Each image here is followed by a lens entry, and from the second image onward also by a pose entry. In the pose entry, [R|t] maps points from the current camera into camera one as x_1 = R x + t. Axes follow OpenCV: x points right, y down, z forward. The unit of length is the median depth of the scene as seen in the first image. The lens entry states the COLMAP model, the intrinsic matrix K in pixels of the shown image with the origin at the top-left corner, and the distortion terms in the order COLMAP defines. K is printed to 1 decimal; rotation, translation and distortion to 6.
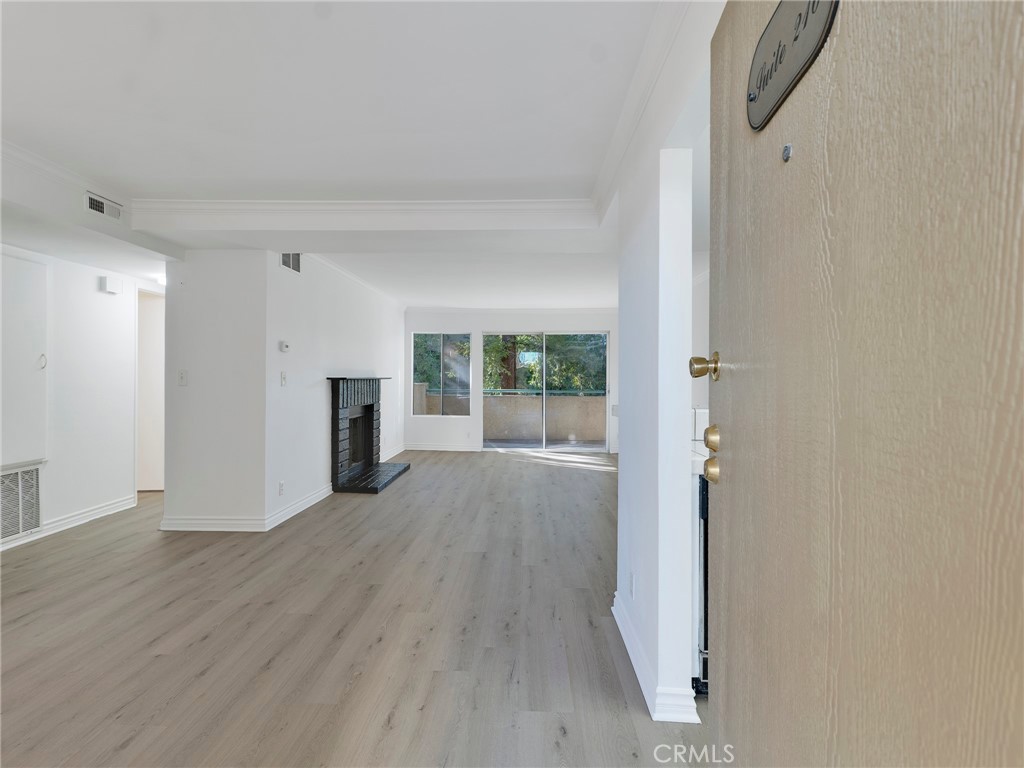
lens RADIAL K [[465.0, 0, 512.0], [0, 465.0, 380.5], [0, 0, 1]] dist [0.006250, -0.001571]
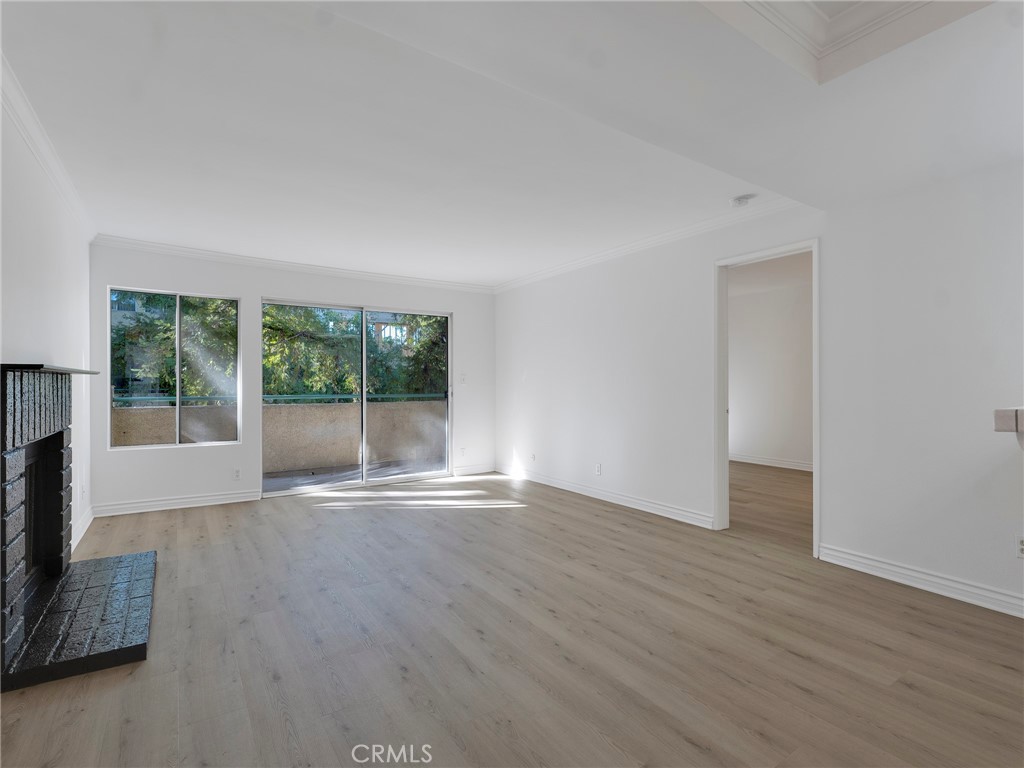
lens RADIAL K [[498.7, 0, 513.4], [0, 498.7, 380.7], [0, 0, 1]] dist [0.011253, 0.000077]
pose [[0.809108, -0.003798, 0.587648, -0.379180], [0.007866, 0.999960, -0.004368, 0.013114], [-0.587608, 0.008156, 0.809105, 0.618757]]
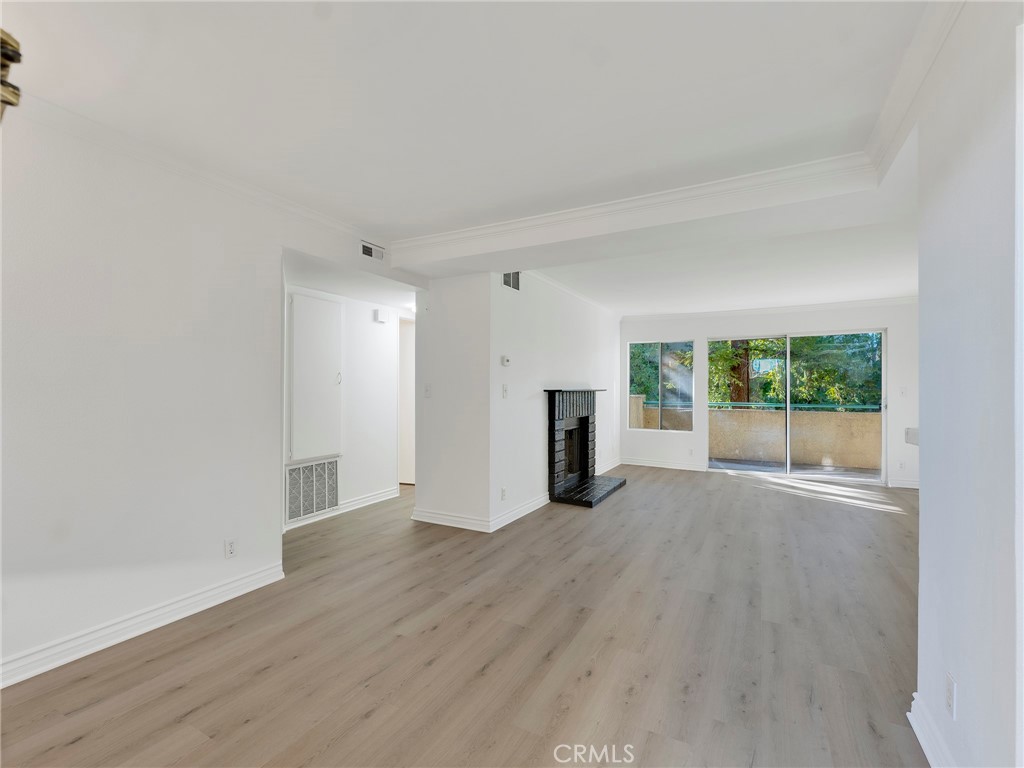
lens RADIAL K [[465.0, 0, 508.0], [0, 465.0, 388.8], [0, 0, 1]] dist [0.006250, -0.001571]
pose [[0.892524, -0.003723, -0.450984, -0.004581], [0.000640, 0.999975, -0.006988, -0.001870], [0.450999, 0.005948, 0.892504, 0.056459]]
